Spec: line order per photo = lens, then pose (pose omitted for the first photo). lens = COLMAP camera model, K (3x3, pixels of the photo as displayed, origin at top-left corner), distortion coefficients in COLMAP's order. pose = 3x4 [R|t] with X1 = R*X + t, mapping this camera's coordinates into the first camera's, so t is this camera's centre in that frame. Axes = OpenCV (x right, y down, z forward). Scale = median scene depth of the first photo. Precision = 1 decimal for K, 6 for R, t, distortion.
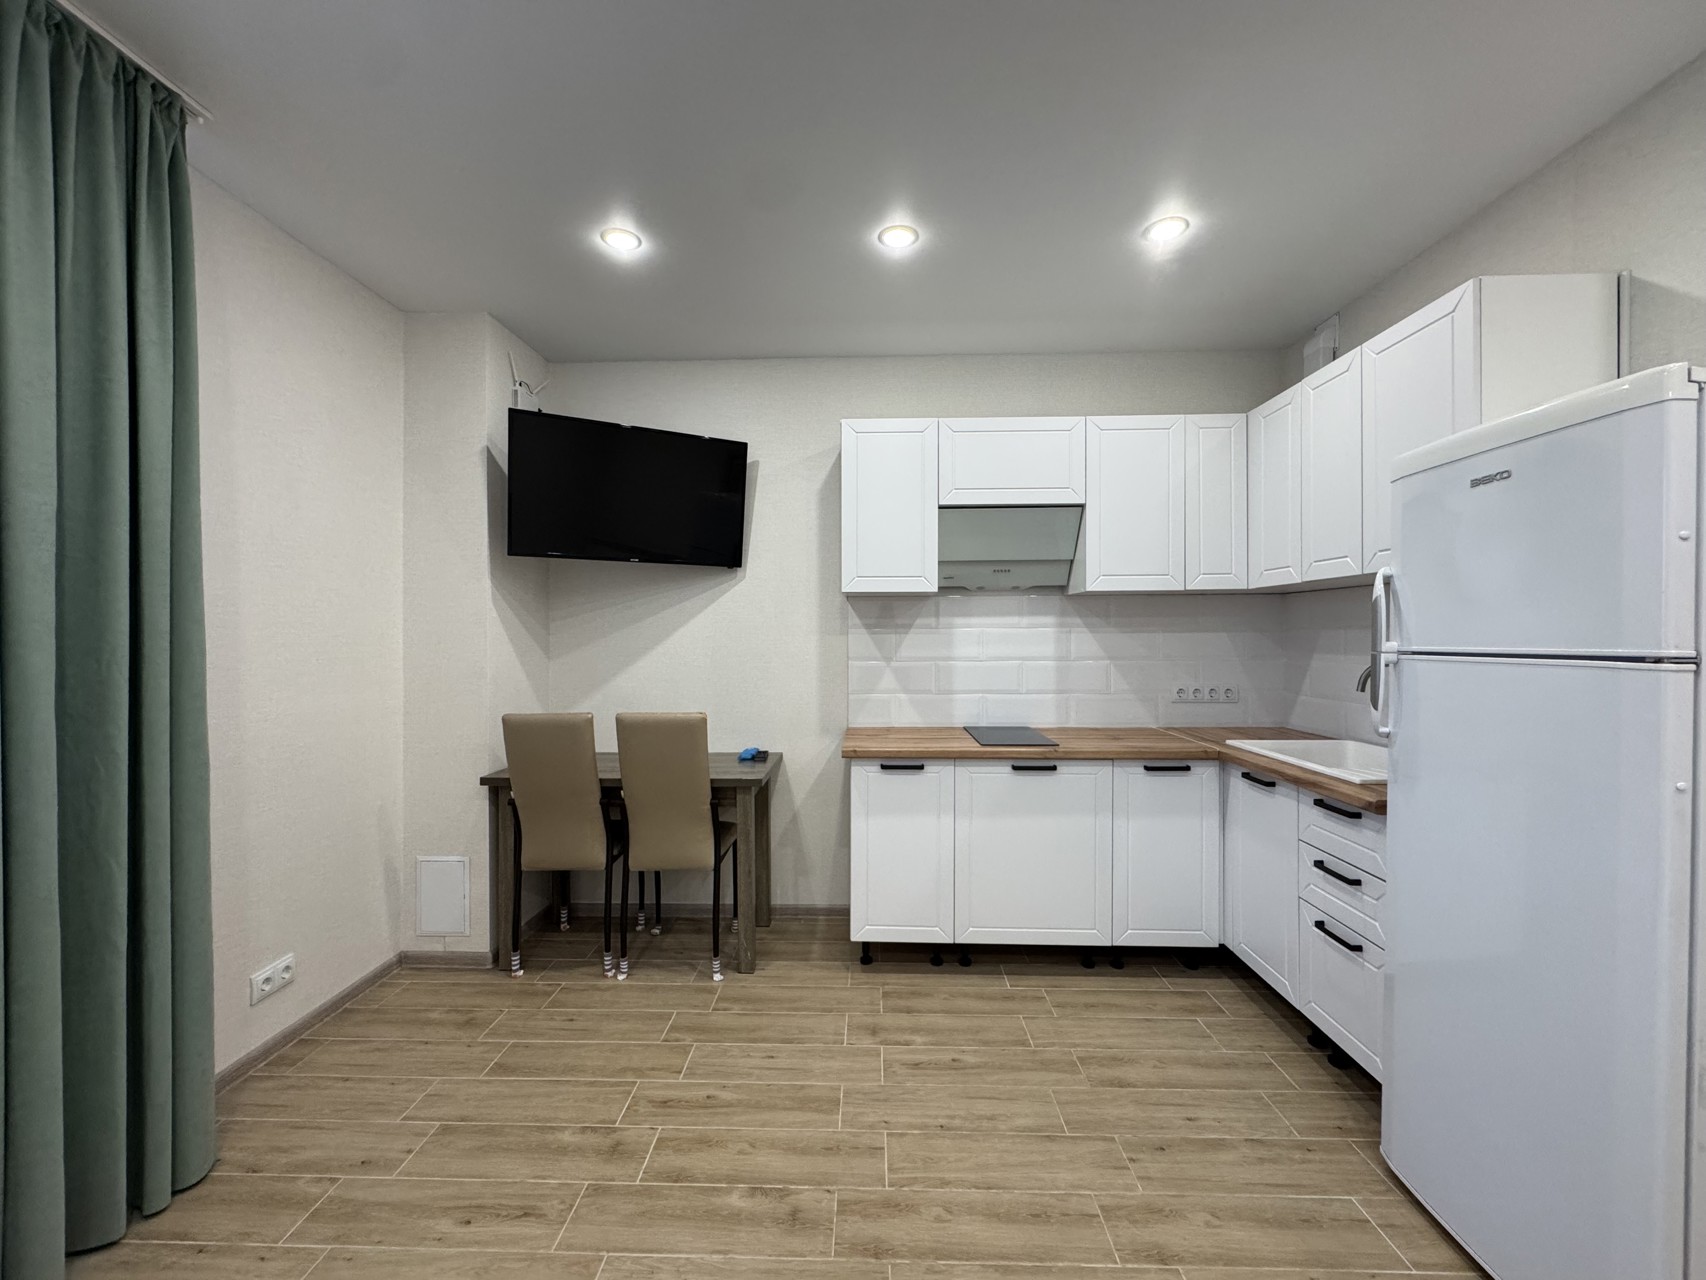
lens RADIAL K [[681.7, 0, 852.0], [0, 681.7, 637.5], [0, 0, 1]] dist [0.000561, -0.000749]
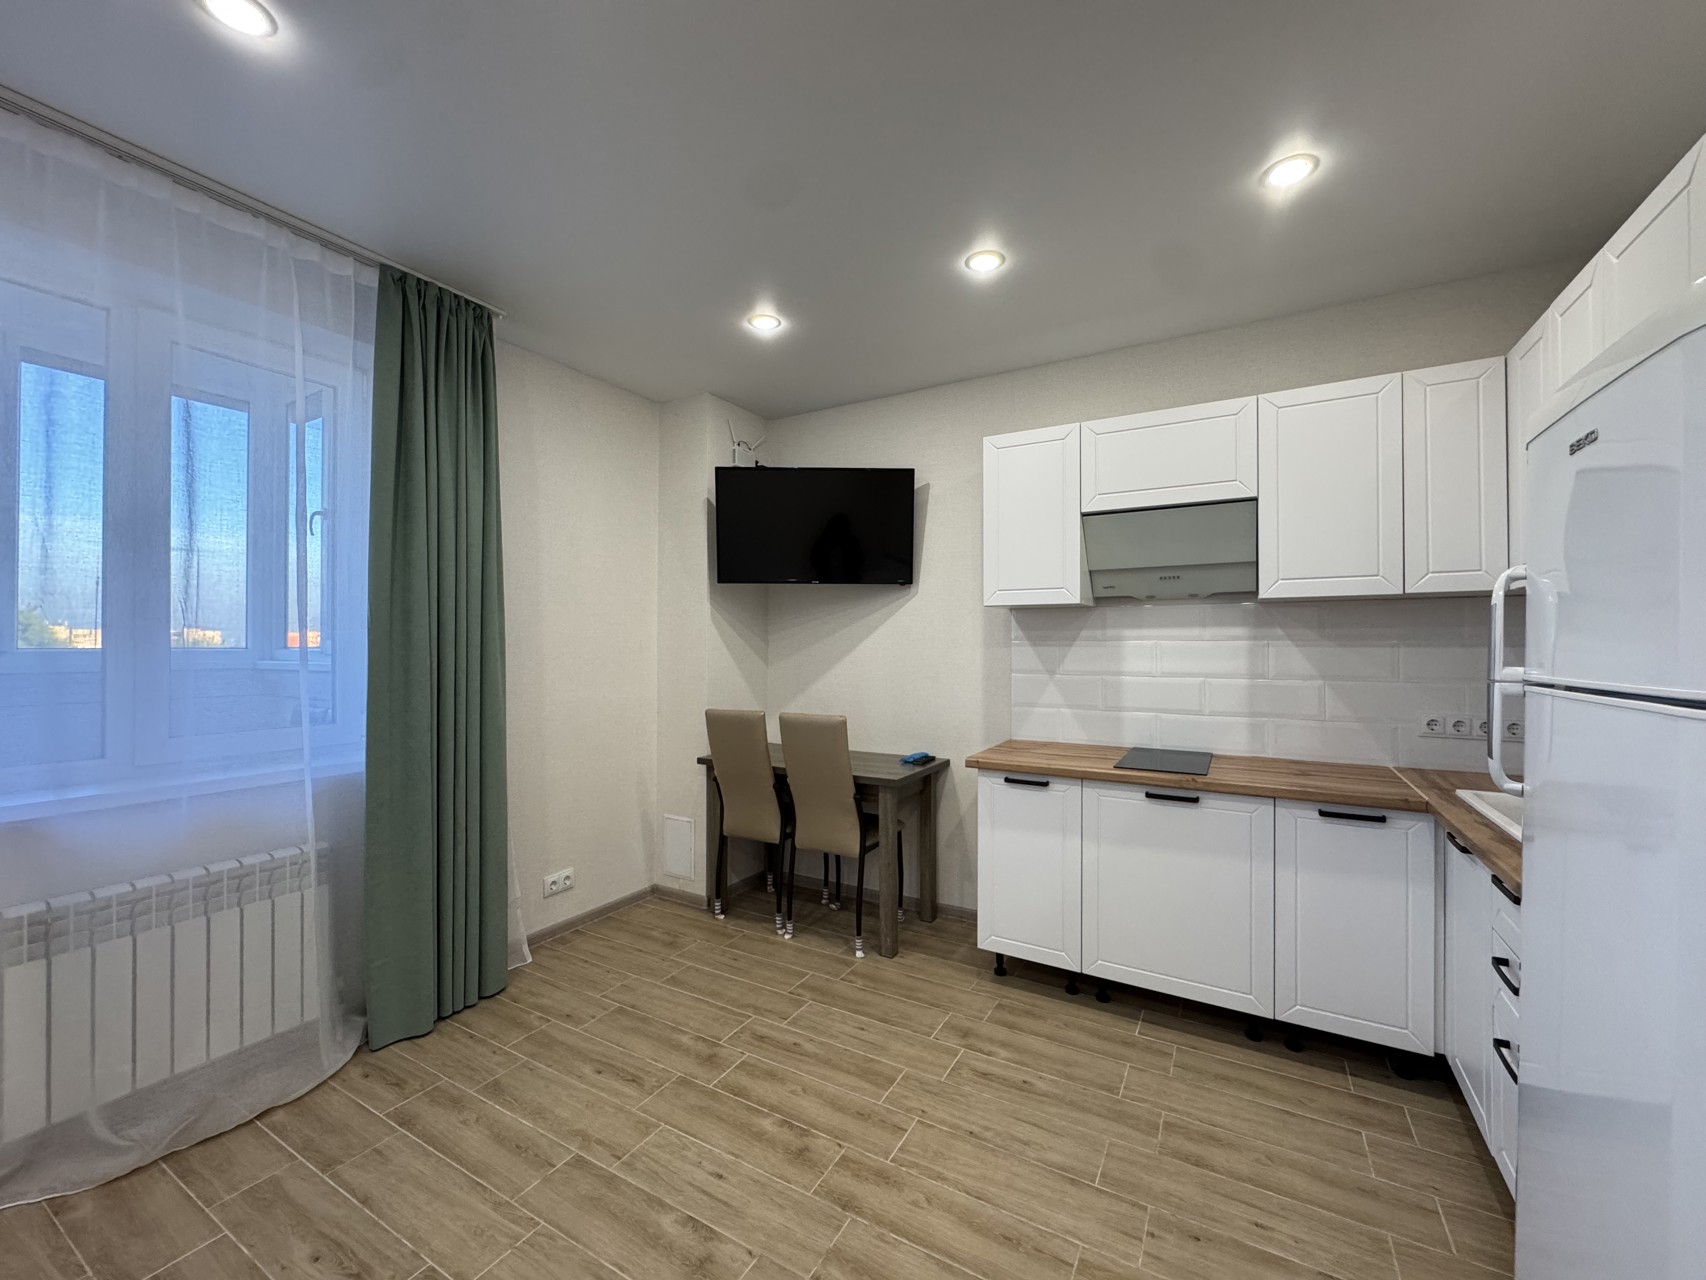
lens RADIAL K [[681.7, 0, 852.1], [0, 681.7, 638.4], [0, 0, 1]] dist [0.000561, -0.000749]
pose [[0.881420, -0.000241, -0.472333, 0.328328], [-0.003358, 0.999971, -0.006776, -0.011409], [0.472321, 0.007559, 0.881394, 0.006635]]
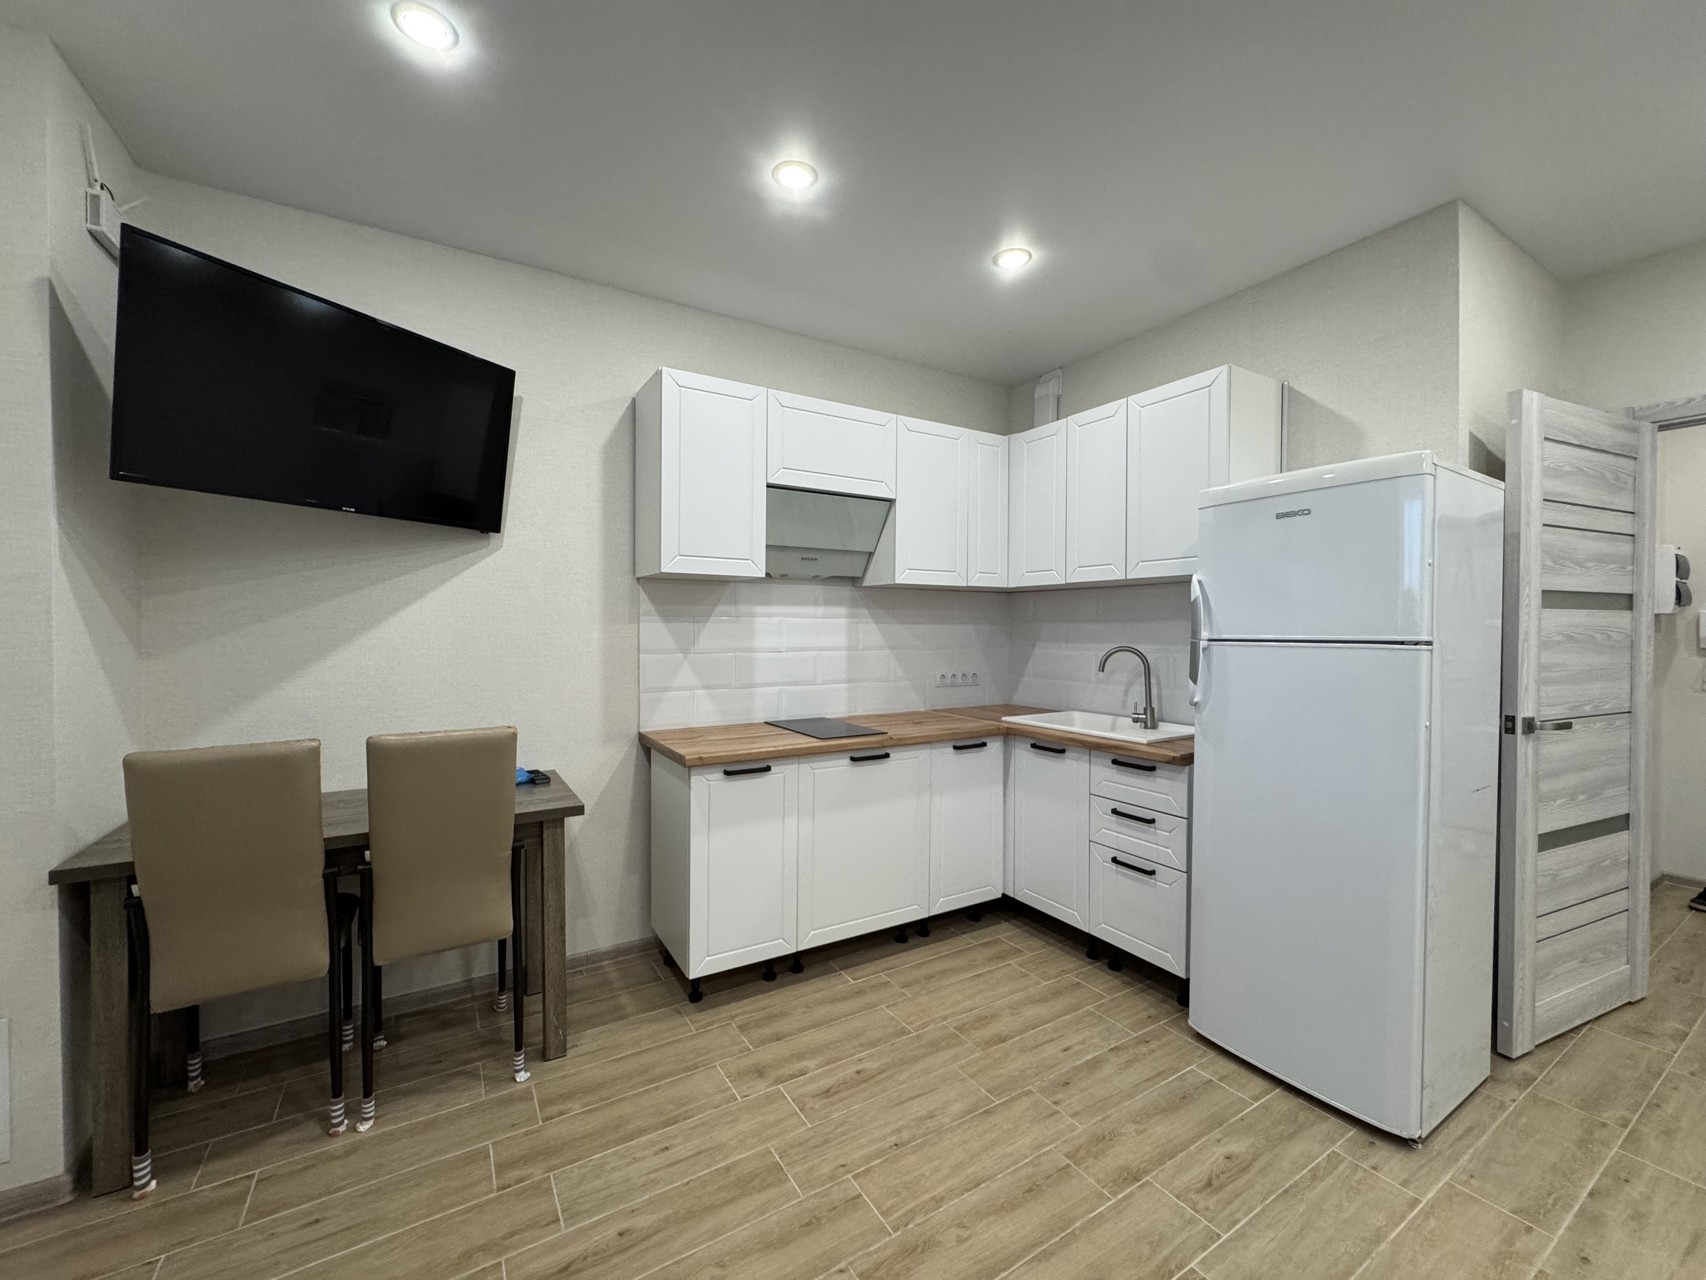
lens RADIAL K [[681.7, 0, 851.7], [0, 681.7, 636.8], [0, 0, 1]] dist [0.000561, -0.000749]
pose [[0.836498, -0.000908, 0.547970, -0.312631], [-0.005077, 0.999943, 0.009408, 0.004775], [-0.547947, -0.010652, 0.836445, 0.181562]]
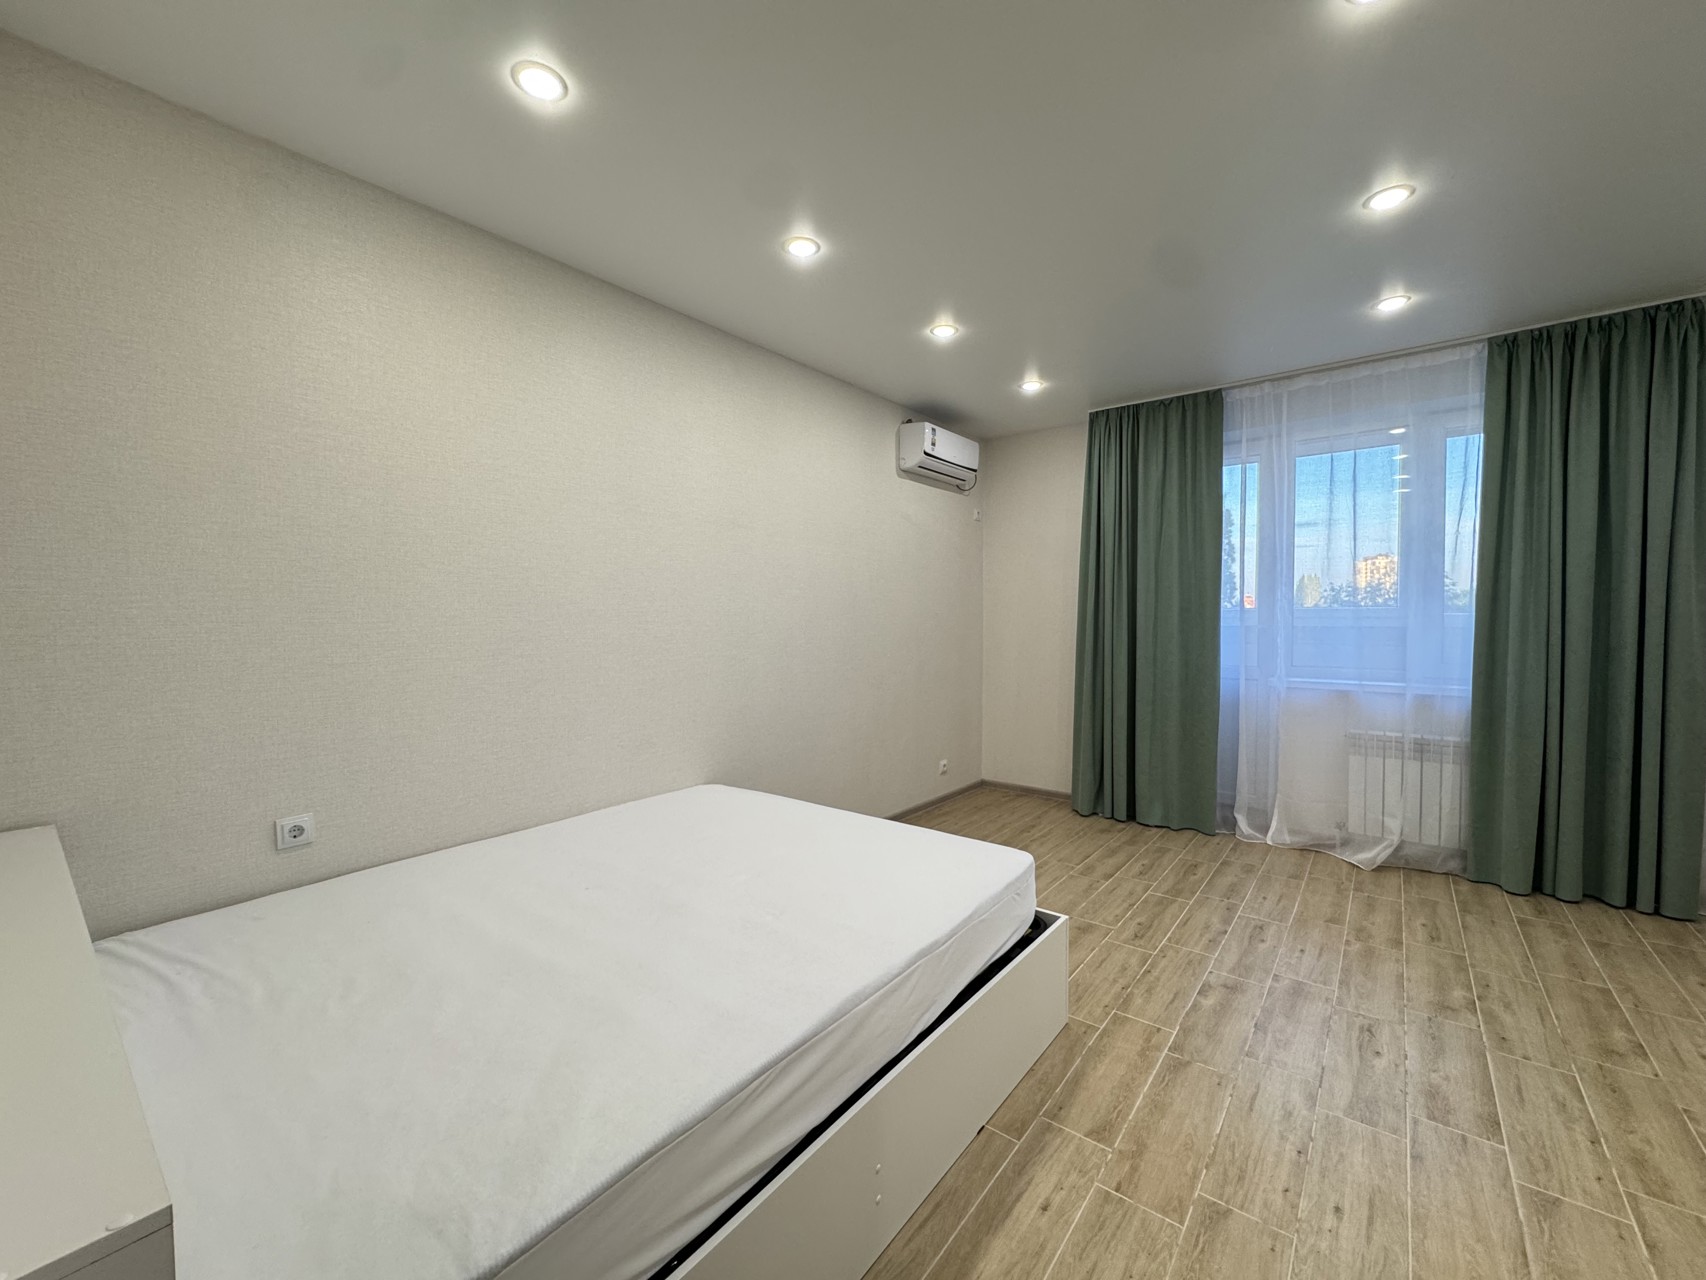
lens RADIAL K [[681.7, 0, 840.1], [0, 681.7, 641.9], [0, 0, 1]] dist [0.000561, -0.000749]
pose [[-0.609788, 0.034534, -0.791812, 1.108871], [0.006294, 0.999230, 0.038733, -0.000566], [0.792540, 0.018635, -0.609536, 0.220569]]
